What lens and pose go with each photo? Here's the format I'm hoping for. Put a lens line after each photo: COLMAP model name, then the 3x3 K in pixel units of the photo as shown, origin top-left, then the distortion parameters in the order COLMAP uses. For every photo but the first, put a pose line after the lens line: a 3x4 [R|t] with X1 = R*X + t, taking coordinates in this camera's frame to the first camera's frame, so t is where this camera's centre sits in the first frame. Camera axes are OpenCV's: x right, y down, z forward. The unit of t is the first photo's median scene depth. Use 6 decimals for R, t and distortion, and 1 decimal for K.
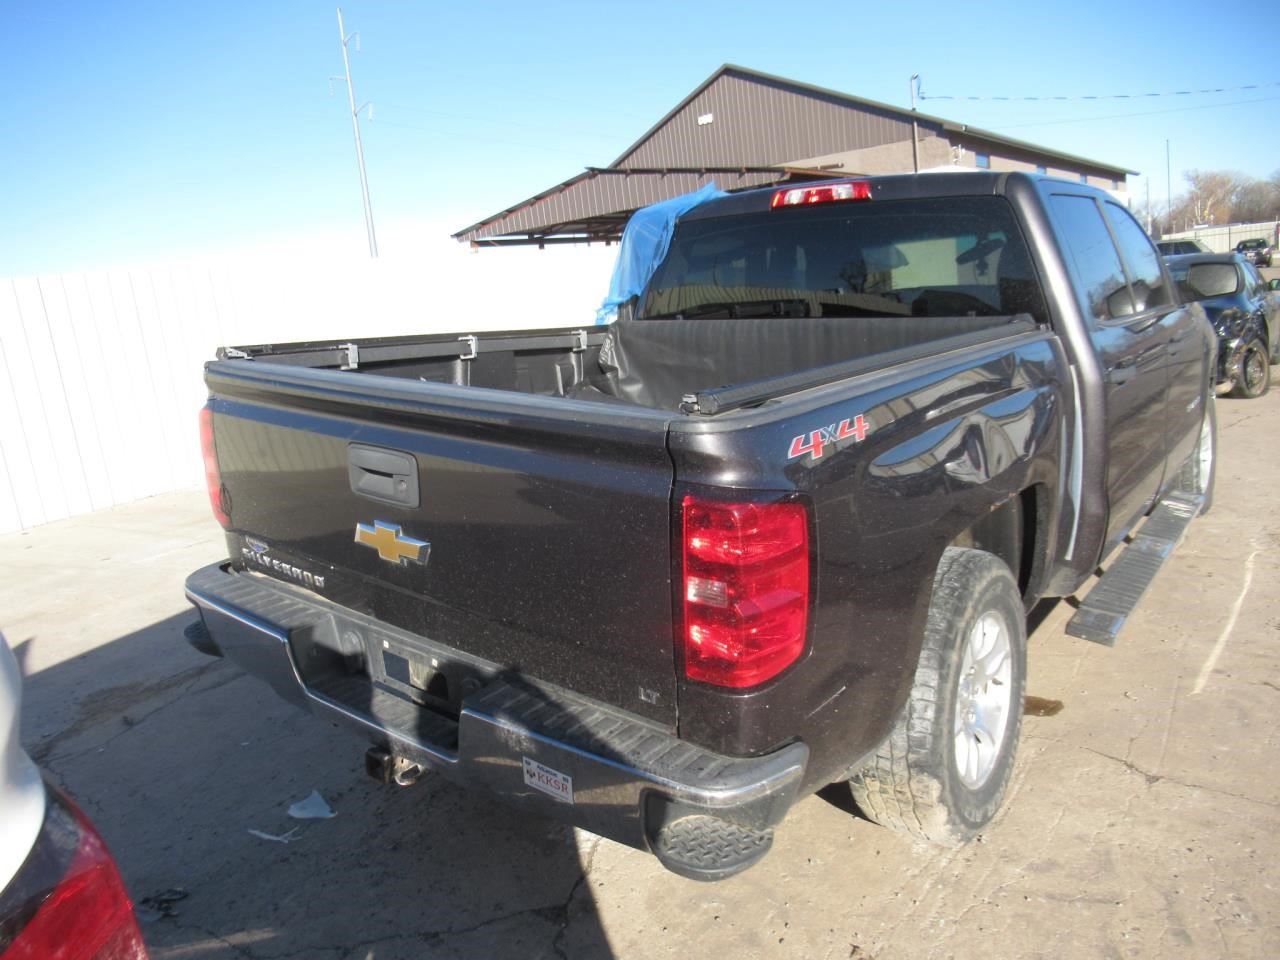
lens RADIAL K [[892.8, 0, 622.7], [0, 892.8, 497.2], [0, 0, 1]] dist [0.026676, -0.031577]
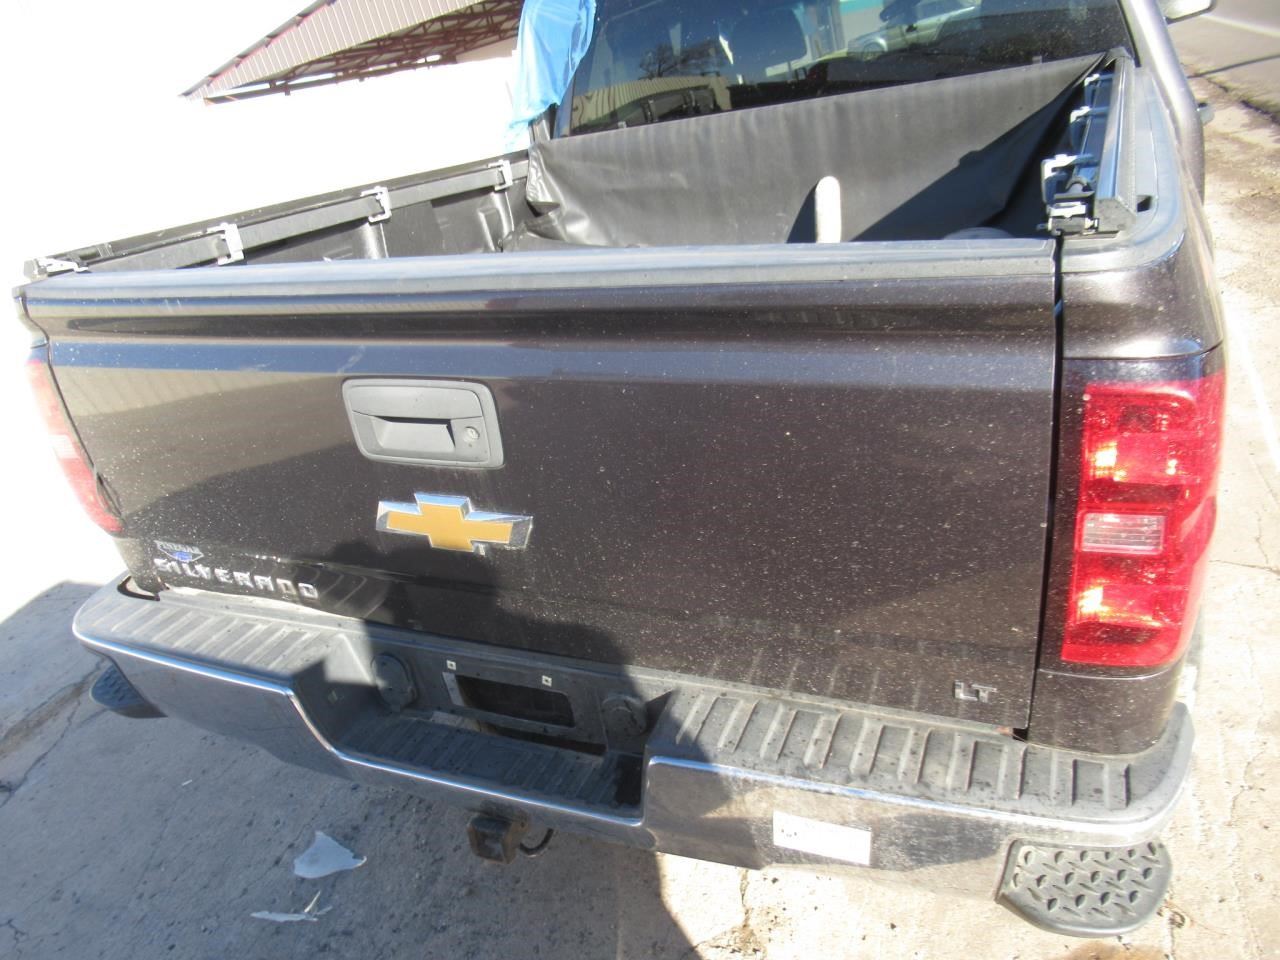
lens RADIAL K [[892.8, 0, 616.0], [0, 892.8, 472.4], [0, 0, 1]] dist [0.026676, -0.031577]
pose [[0.961932, -0.209335, 0.175688, -0.144419], [0.180822, 0.969544, 0.165189, -0.038935], [-0.204917, -0.127132, 0.970488, 0.212949]]
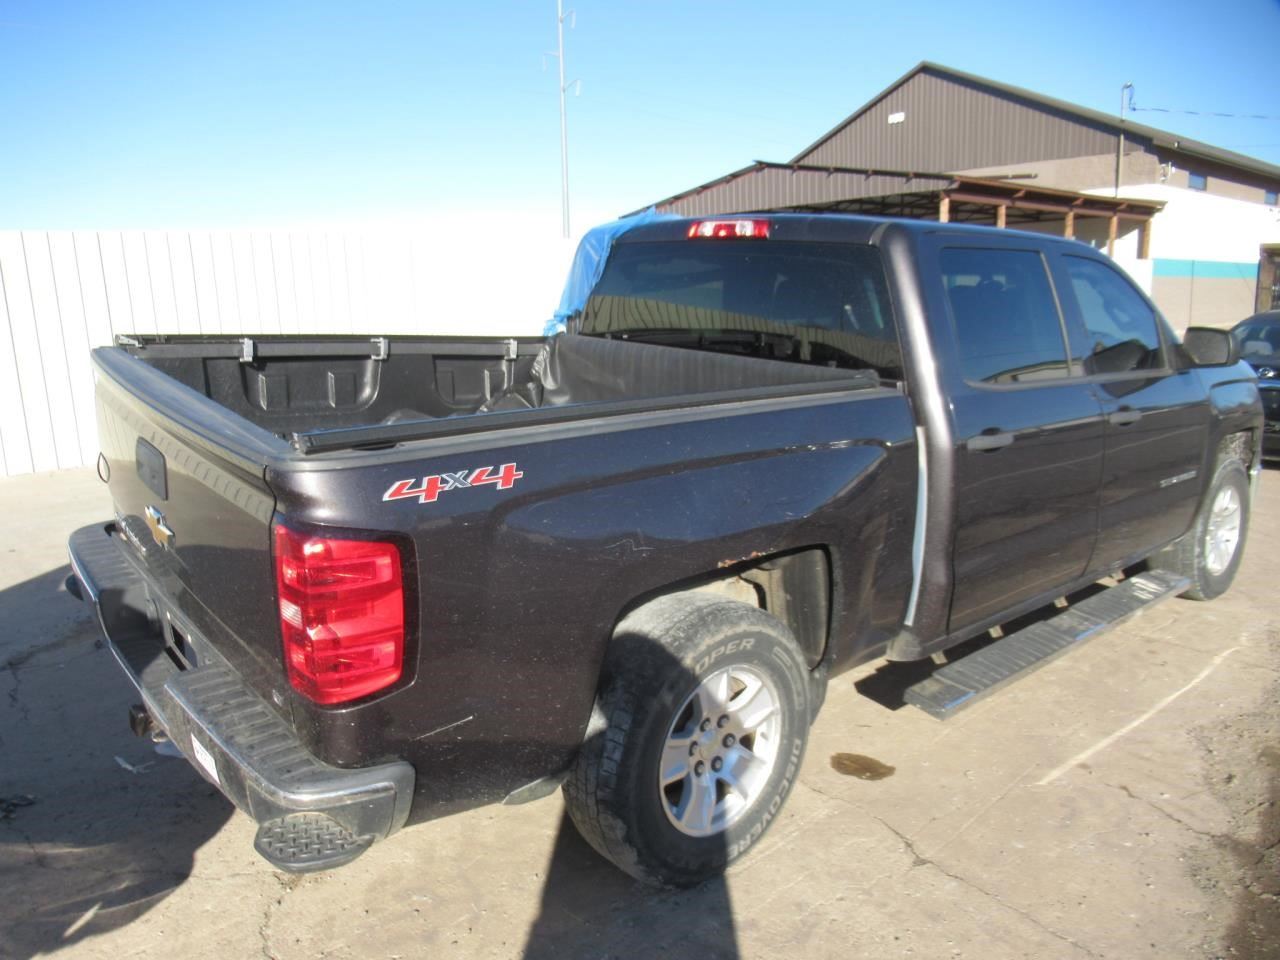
lens RADIAL K [[892.8, 0, 638.3], [0, 892.8, 490.1], [0, 0, 1]] dist [0.026676, -0.031577]
pose [[0.980220, 0.124475, -0.153867, 0.286160], [-0.123477, 0.992217, 0.016063, -0.048370], [0.154669, 0.003254, 0.987961, -0.010878]]
